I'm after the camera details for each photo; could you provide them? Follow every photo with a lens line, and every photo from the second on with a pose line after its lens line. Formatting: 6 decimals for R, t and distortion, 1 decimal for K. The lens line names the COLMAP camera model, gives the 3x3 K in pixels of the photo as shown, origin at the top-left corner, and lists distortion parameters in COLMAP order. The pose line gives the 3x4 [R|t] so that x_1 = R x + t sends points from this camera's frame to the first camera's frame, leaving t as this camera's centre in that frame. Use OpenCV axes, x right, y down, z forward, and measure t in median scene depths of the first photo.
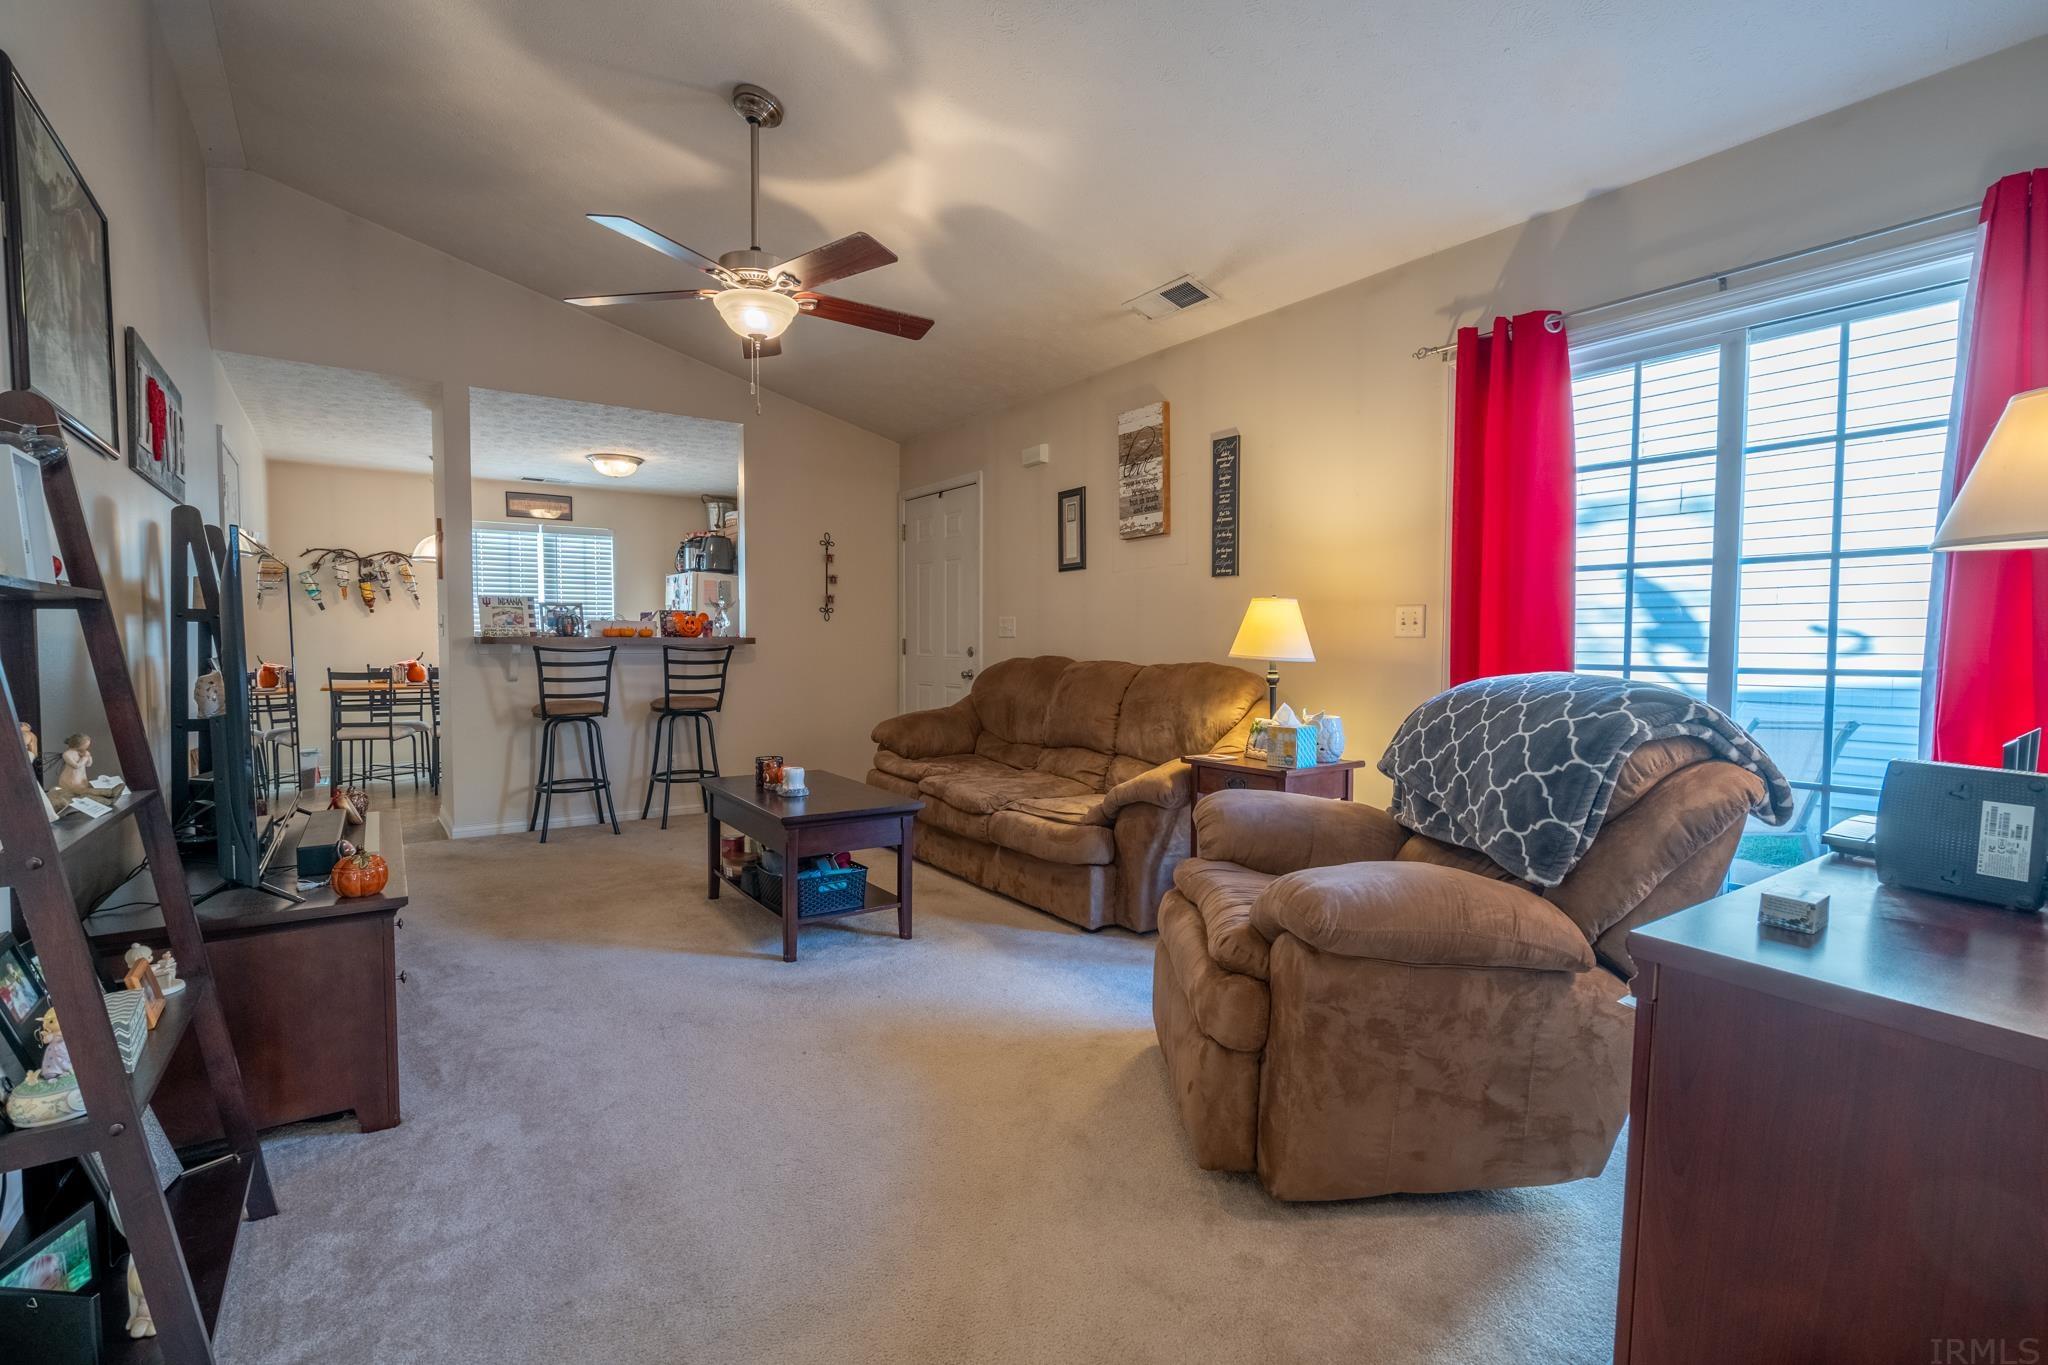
lens RADIAL K [[931.5, 0, 1021.7], [0, 931.5, 686.7], [0, 0, 1]] dist [0.000278, -0.000044]
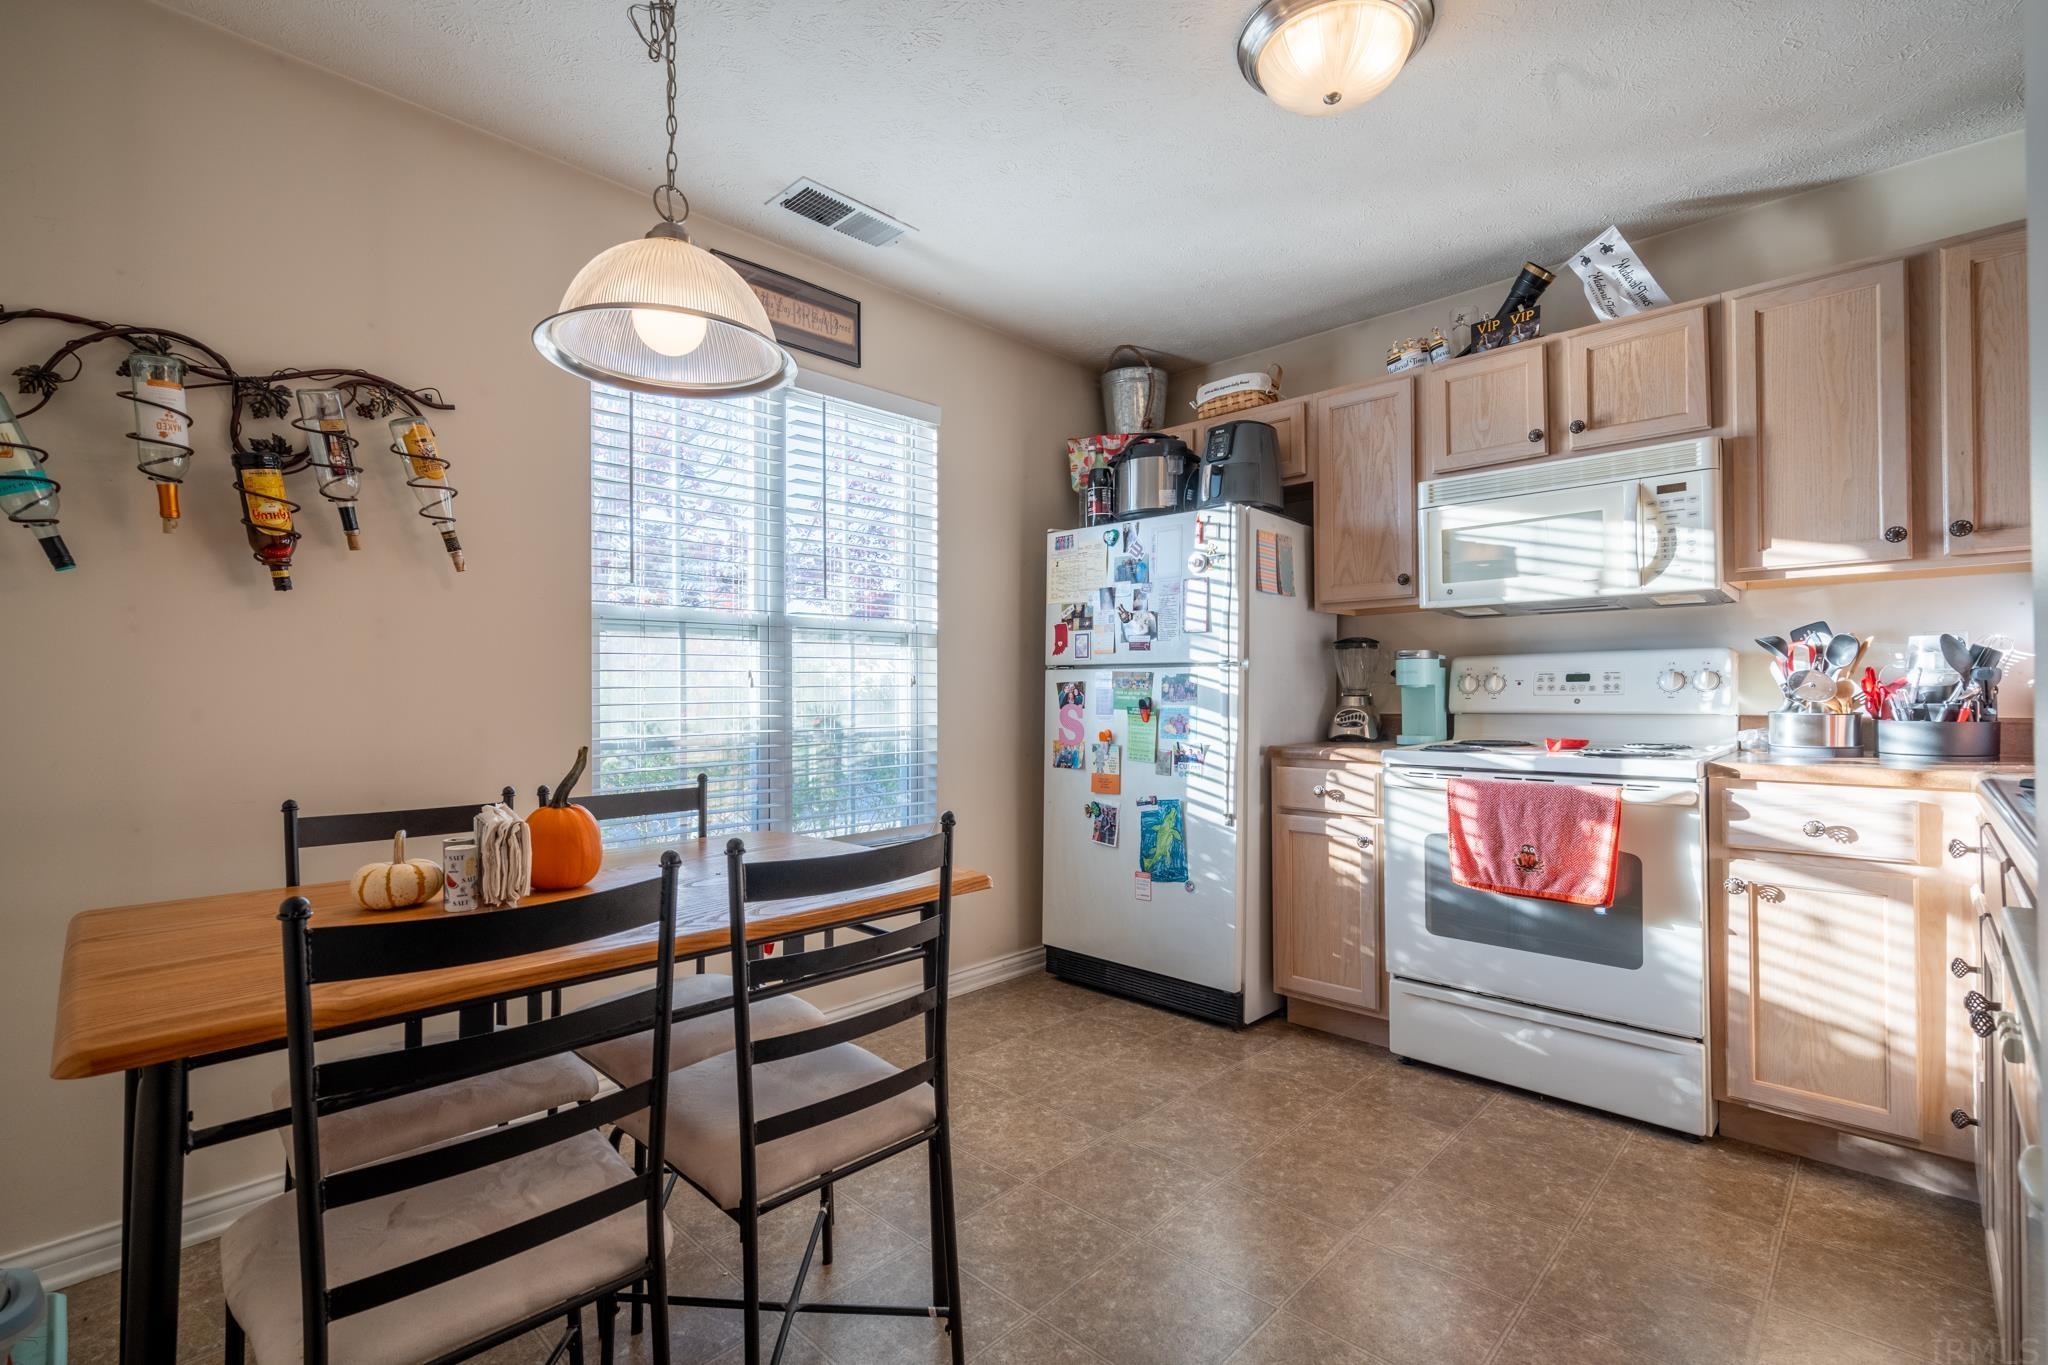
lens RADIAL K [[931.5, 0, 1025.3], [0, 931.5, 684.6], [0, 0, 1]] dist [0.000278, -0.000044]
pose [[0.982607, -0.005434, 0.185618, -0.546389], [0.015979, 0.998338, -0.055363, -0.035968], [-0.185009, 0.057366, 0.981061, 0.714352]]
